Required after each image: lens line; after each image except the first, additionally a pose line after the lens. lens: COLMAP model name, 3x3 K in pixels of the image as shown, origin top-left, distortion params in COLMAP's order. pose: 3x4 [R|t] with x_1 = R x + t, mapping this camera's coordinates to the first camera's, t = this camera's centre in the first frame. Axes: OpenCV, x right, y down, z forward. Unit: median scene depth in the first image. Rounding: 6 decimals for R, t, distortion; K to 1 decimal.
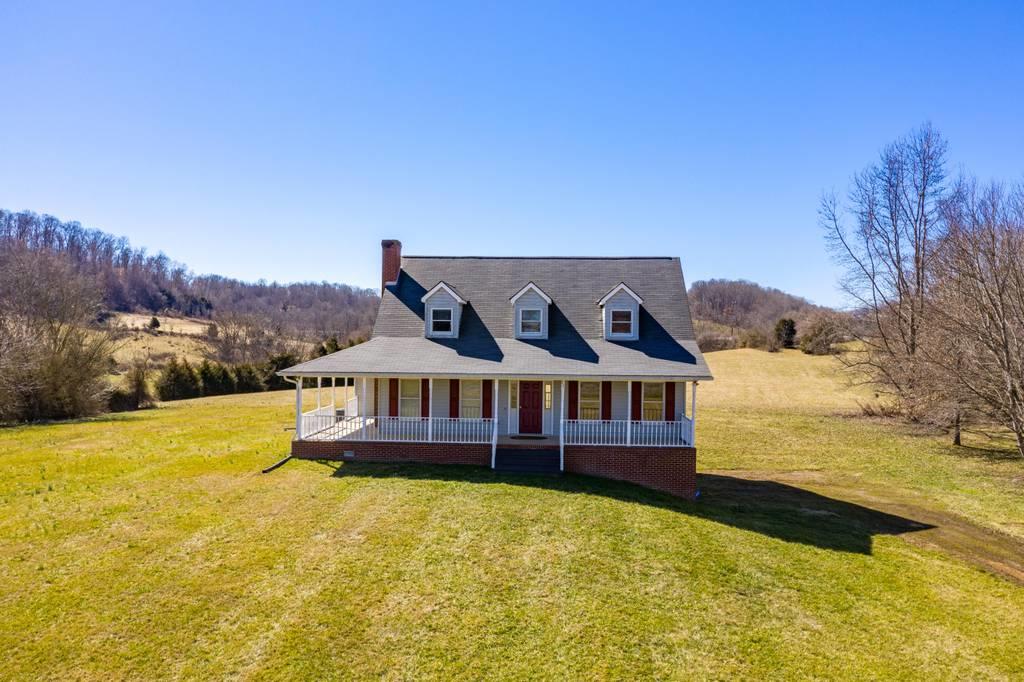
lens RADIAL K [[815.9, 0, 510.1], [0, 815.9, 338.5], [0, 0, 1]] dist [-0.002513, -0.000764]
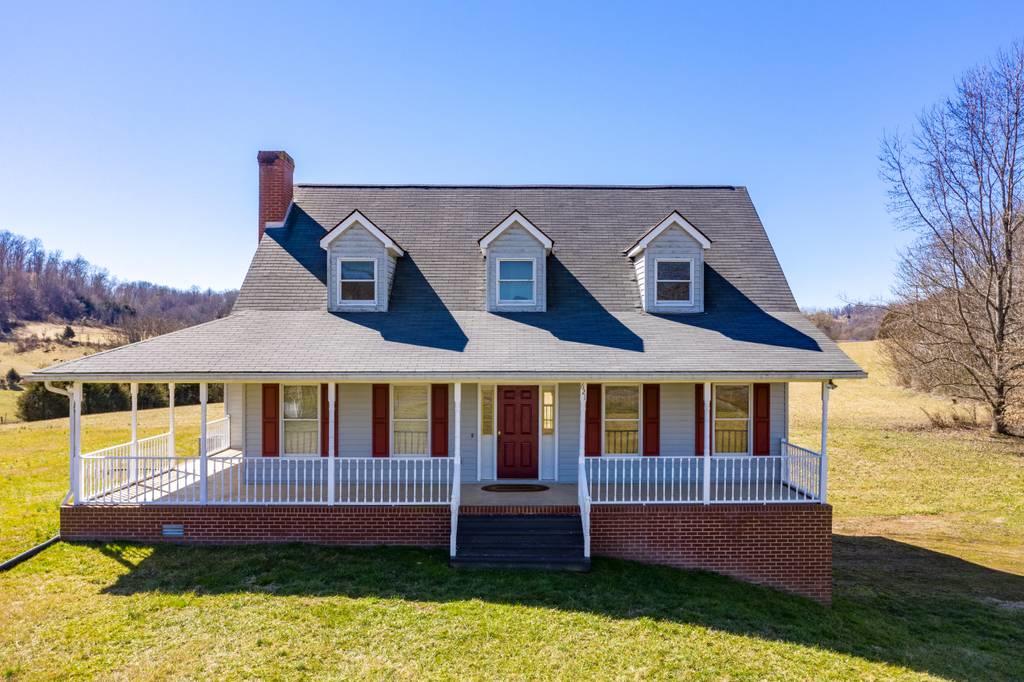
lens RADIAL K [[835.7, 0, 527.3], [0, 835.7, 346.8], [0, 0, 1]] dist [-0.010878, -0.008481]
pose [[0.996919, -0.009942, 0.077800, -0.012400], [0.010048, 0.999949, -0.000968, 0.025723], [-0.077787, 0.001747, 0.996968, 0.422199]]
